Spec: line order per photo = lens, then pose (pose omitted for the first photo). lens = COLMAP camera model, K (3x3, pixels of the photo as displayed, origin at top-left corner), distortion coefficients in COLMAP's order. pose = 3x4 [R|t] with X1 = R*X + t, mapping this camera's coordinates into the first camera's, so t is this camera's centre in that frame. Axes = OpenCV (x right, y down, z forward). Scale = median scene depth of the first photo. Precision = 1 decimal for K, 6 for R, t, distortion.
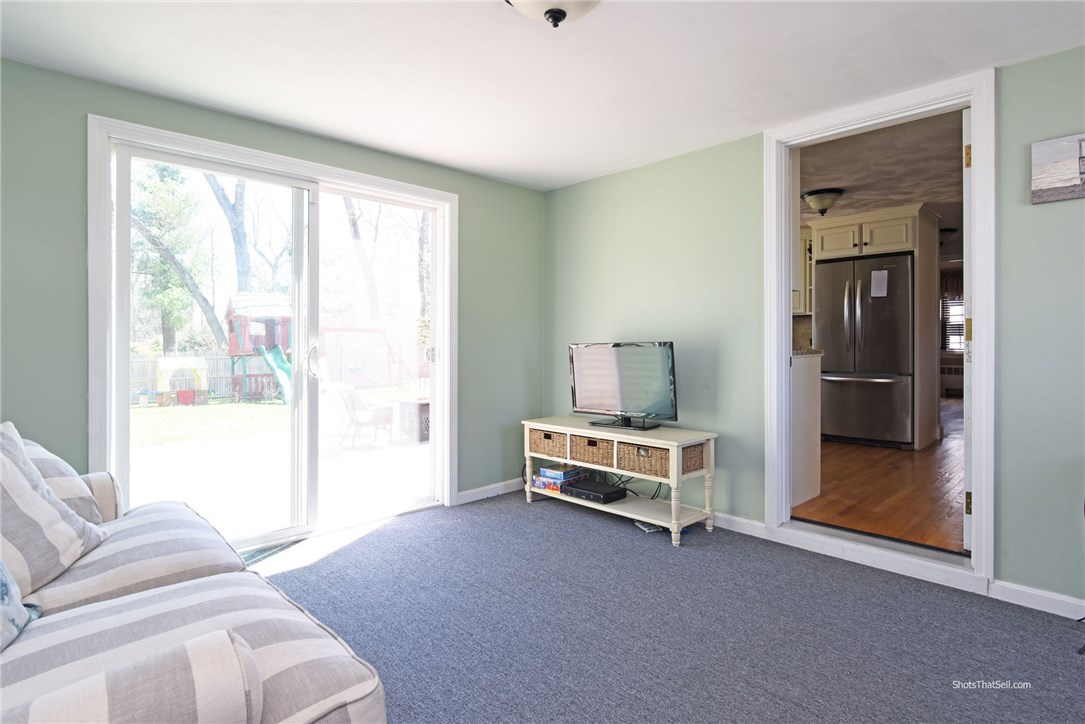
lens RADIAL K [[556.3, 0, 555.8], [0, 556.3, 346.5], [0, 0, 1]] dist [0.000219, -0.000462]
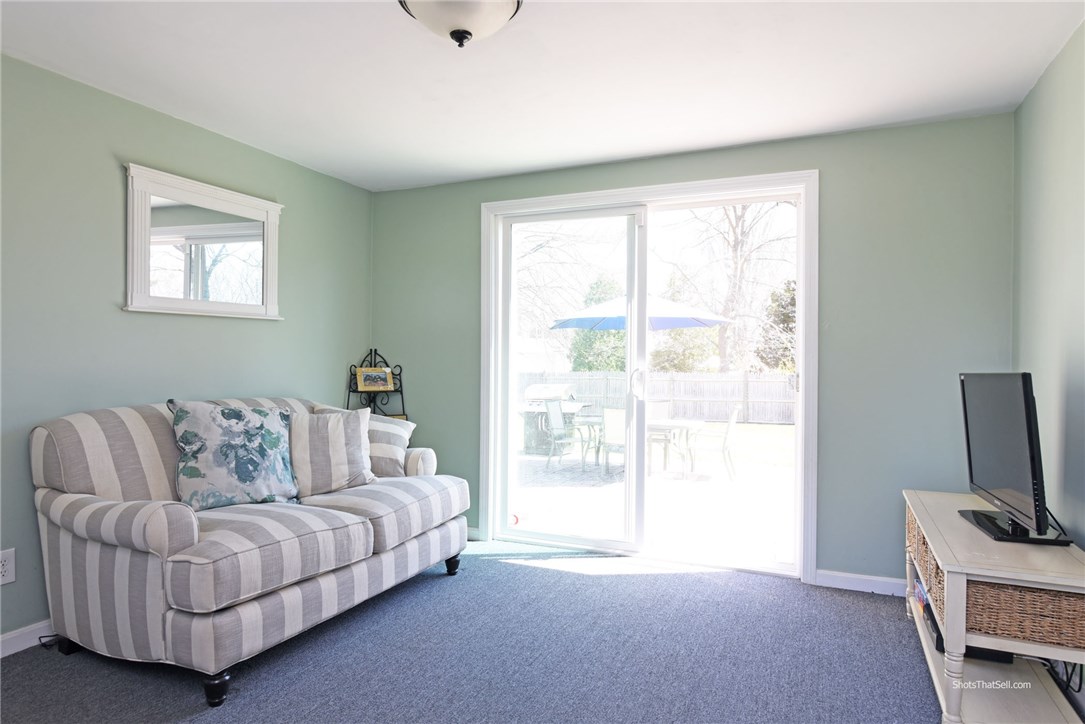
lens RADIAL K [[683.6, 0, 542.5], [0, 683.6, 362.0], [0, 0, 1]] dist [-0.002613, -0.000601]
pose [[0.355758, 0.009624, -0.934528, 0.801602], [-0.016540, 0.999855, 0.004000, -0.017092], [0.934432, 0.014034, 0.355866, 0.481841]]
